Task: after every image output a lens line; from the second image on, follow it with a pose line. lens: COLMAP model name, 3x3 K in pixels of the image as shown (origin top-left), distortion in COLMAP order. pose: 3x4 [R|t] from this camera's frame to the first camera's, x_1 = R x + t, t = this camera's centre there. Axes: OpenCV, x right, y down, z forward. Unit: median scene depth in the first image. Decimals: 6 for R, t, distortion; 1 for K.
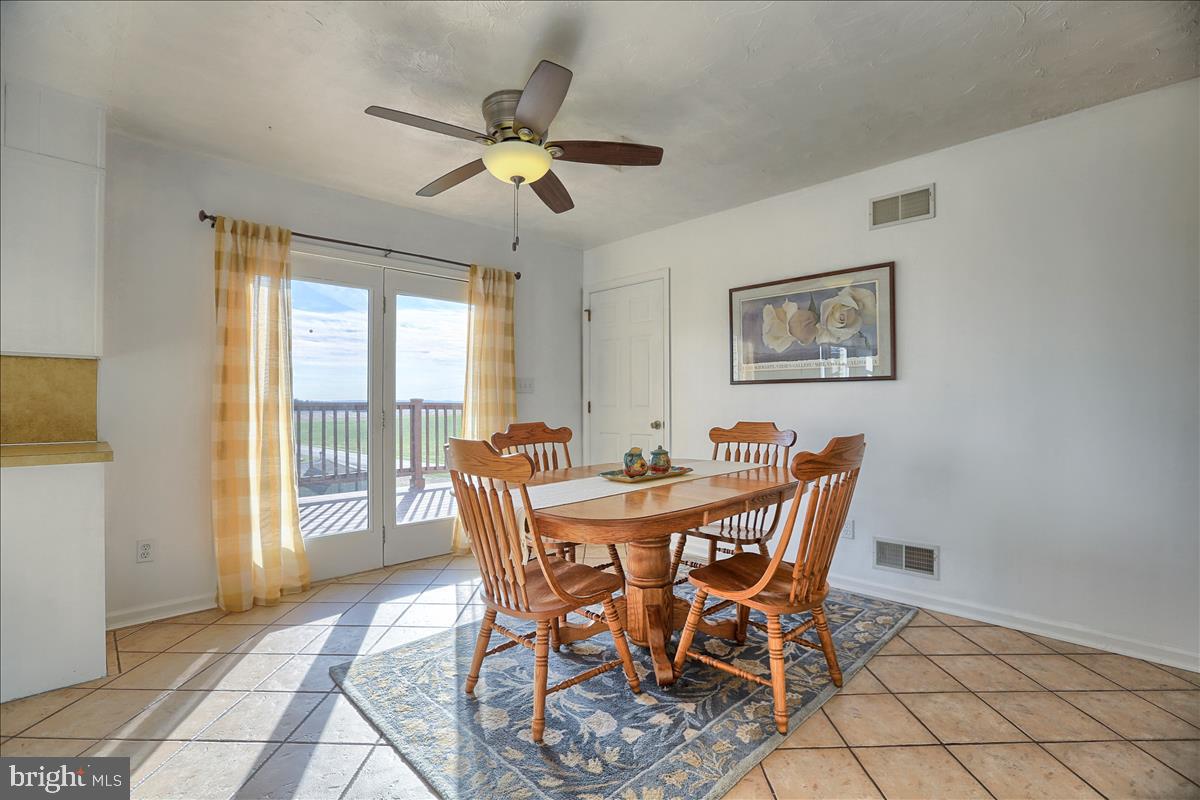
lens RADIAL K [[545.7, 0, 597.3], [0, 545.7, 401.3], [0, 0, 1]] dist [-0.059935, 0.025234]
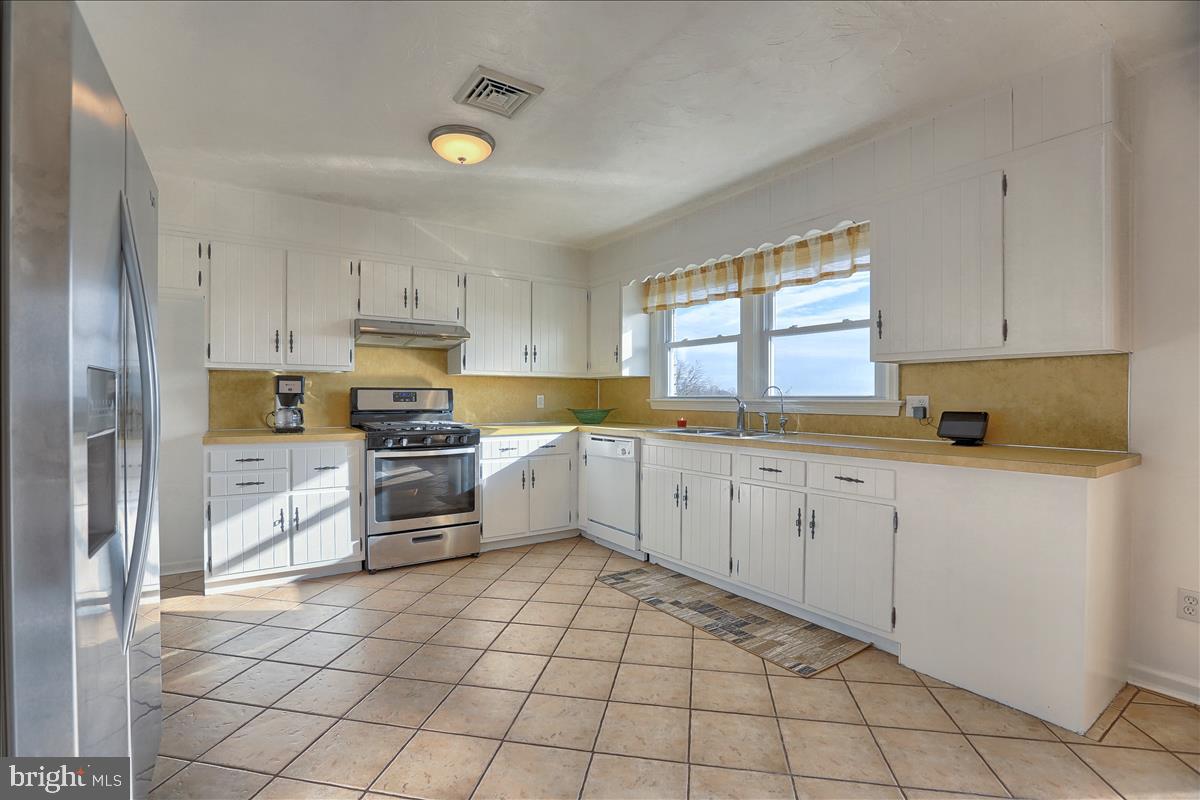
lens RADIAL K [[545.7, 0, 597.3], [0, 545.7, 401.3], [0, 0, 1]] dist [-0.059935, 0.025234]
pose [[-0.169920, 0.004529, -0.985447, 0.009864], [0.004169, 0.999984, 0.003877, -0.008634], [0.985449, -0.003450, -0.169936, 0.265188]]
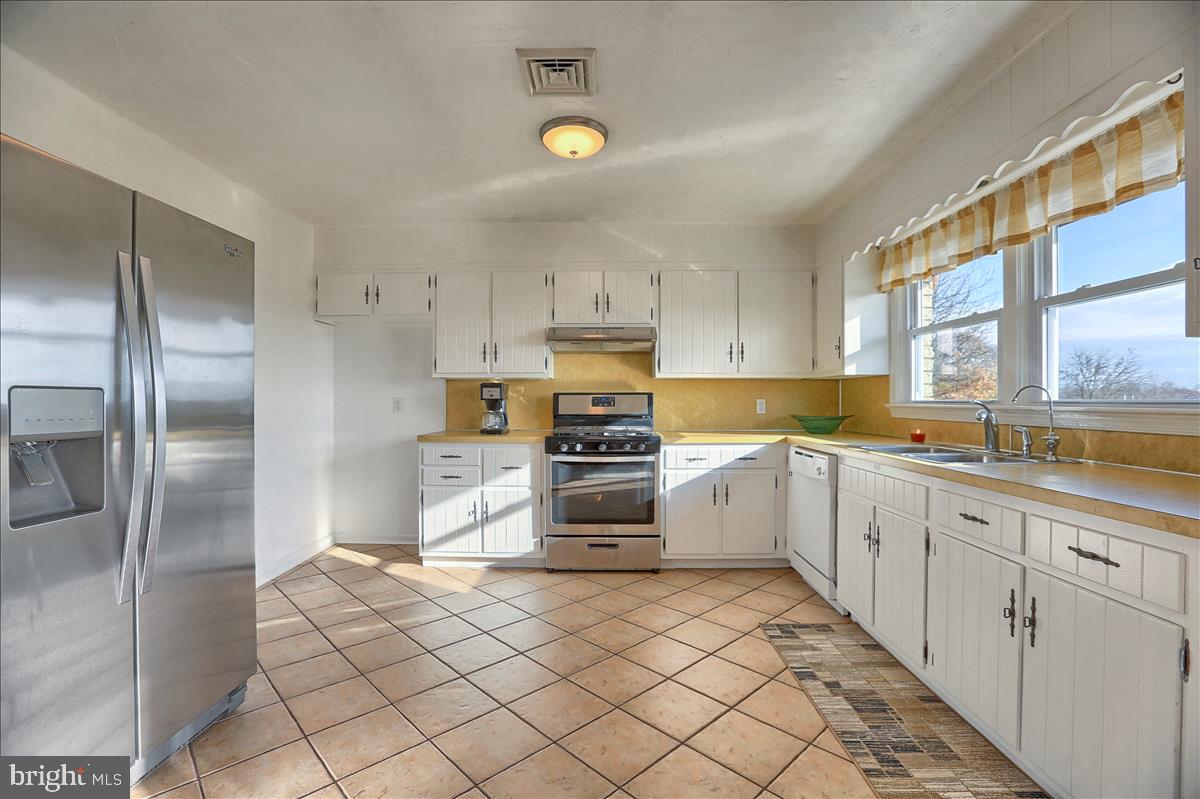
lens RADIAL K [[545.7, 0, 597.3], [0, 545.7, 400.8], [0, 0, 1]] dist [-0.059935, 0.025234]
pose [[-0.708461, 0.000166, -0.705750, -0.258652], [0.003699, 0.999987, -0.003478, -0.013576], [0.705741, -0.005075, -0.708452, 0.519451]]
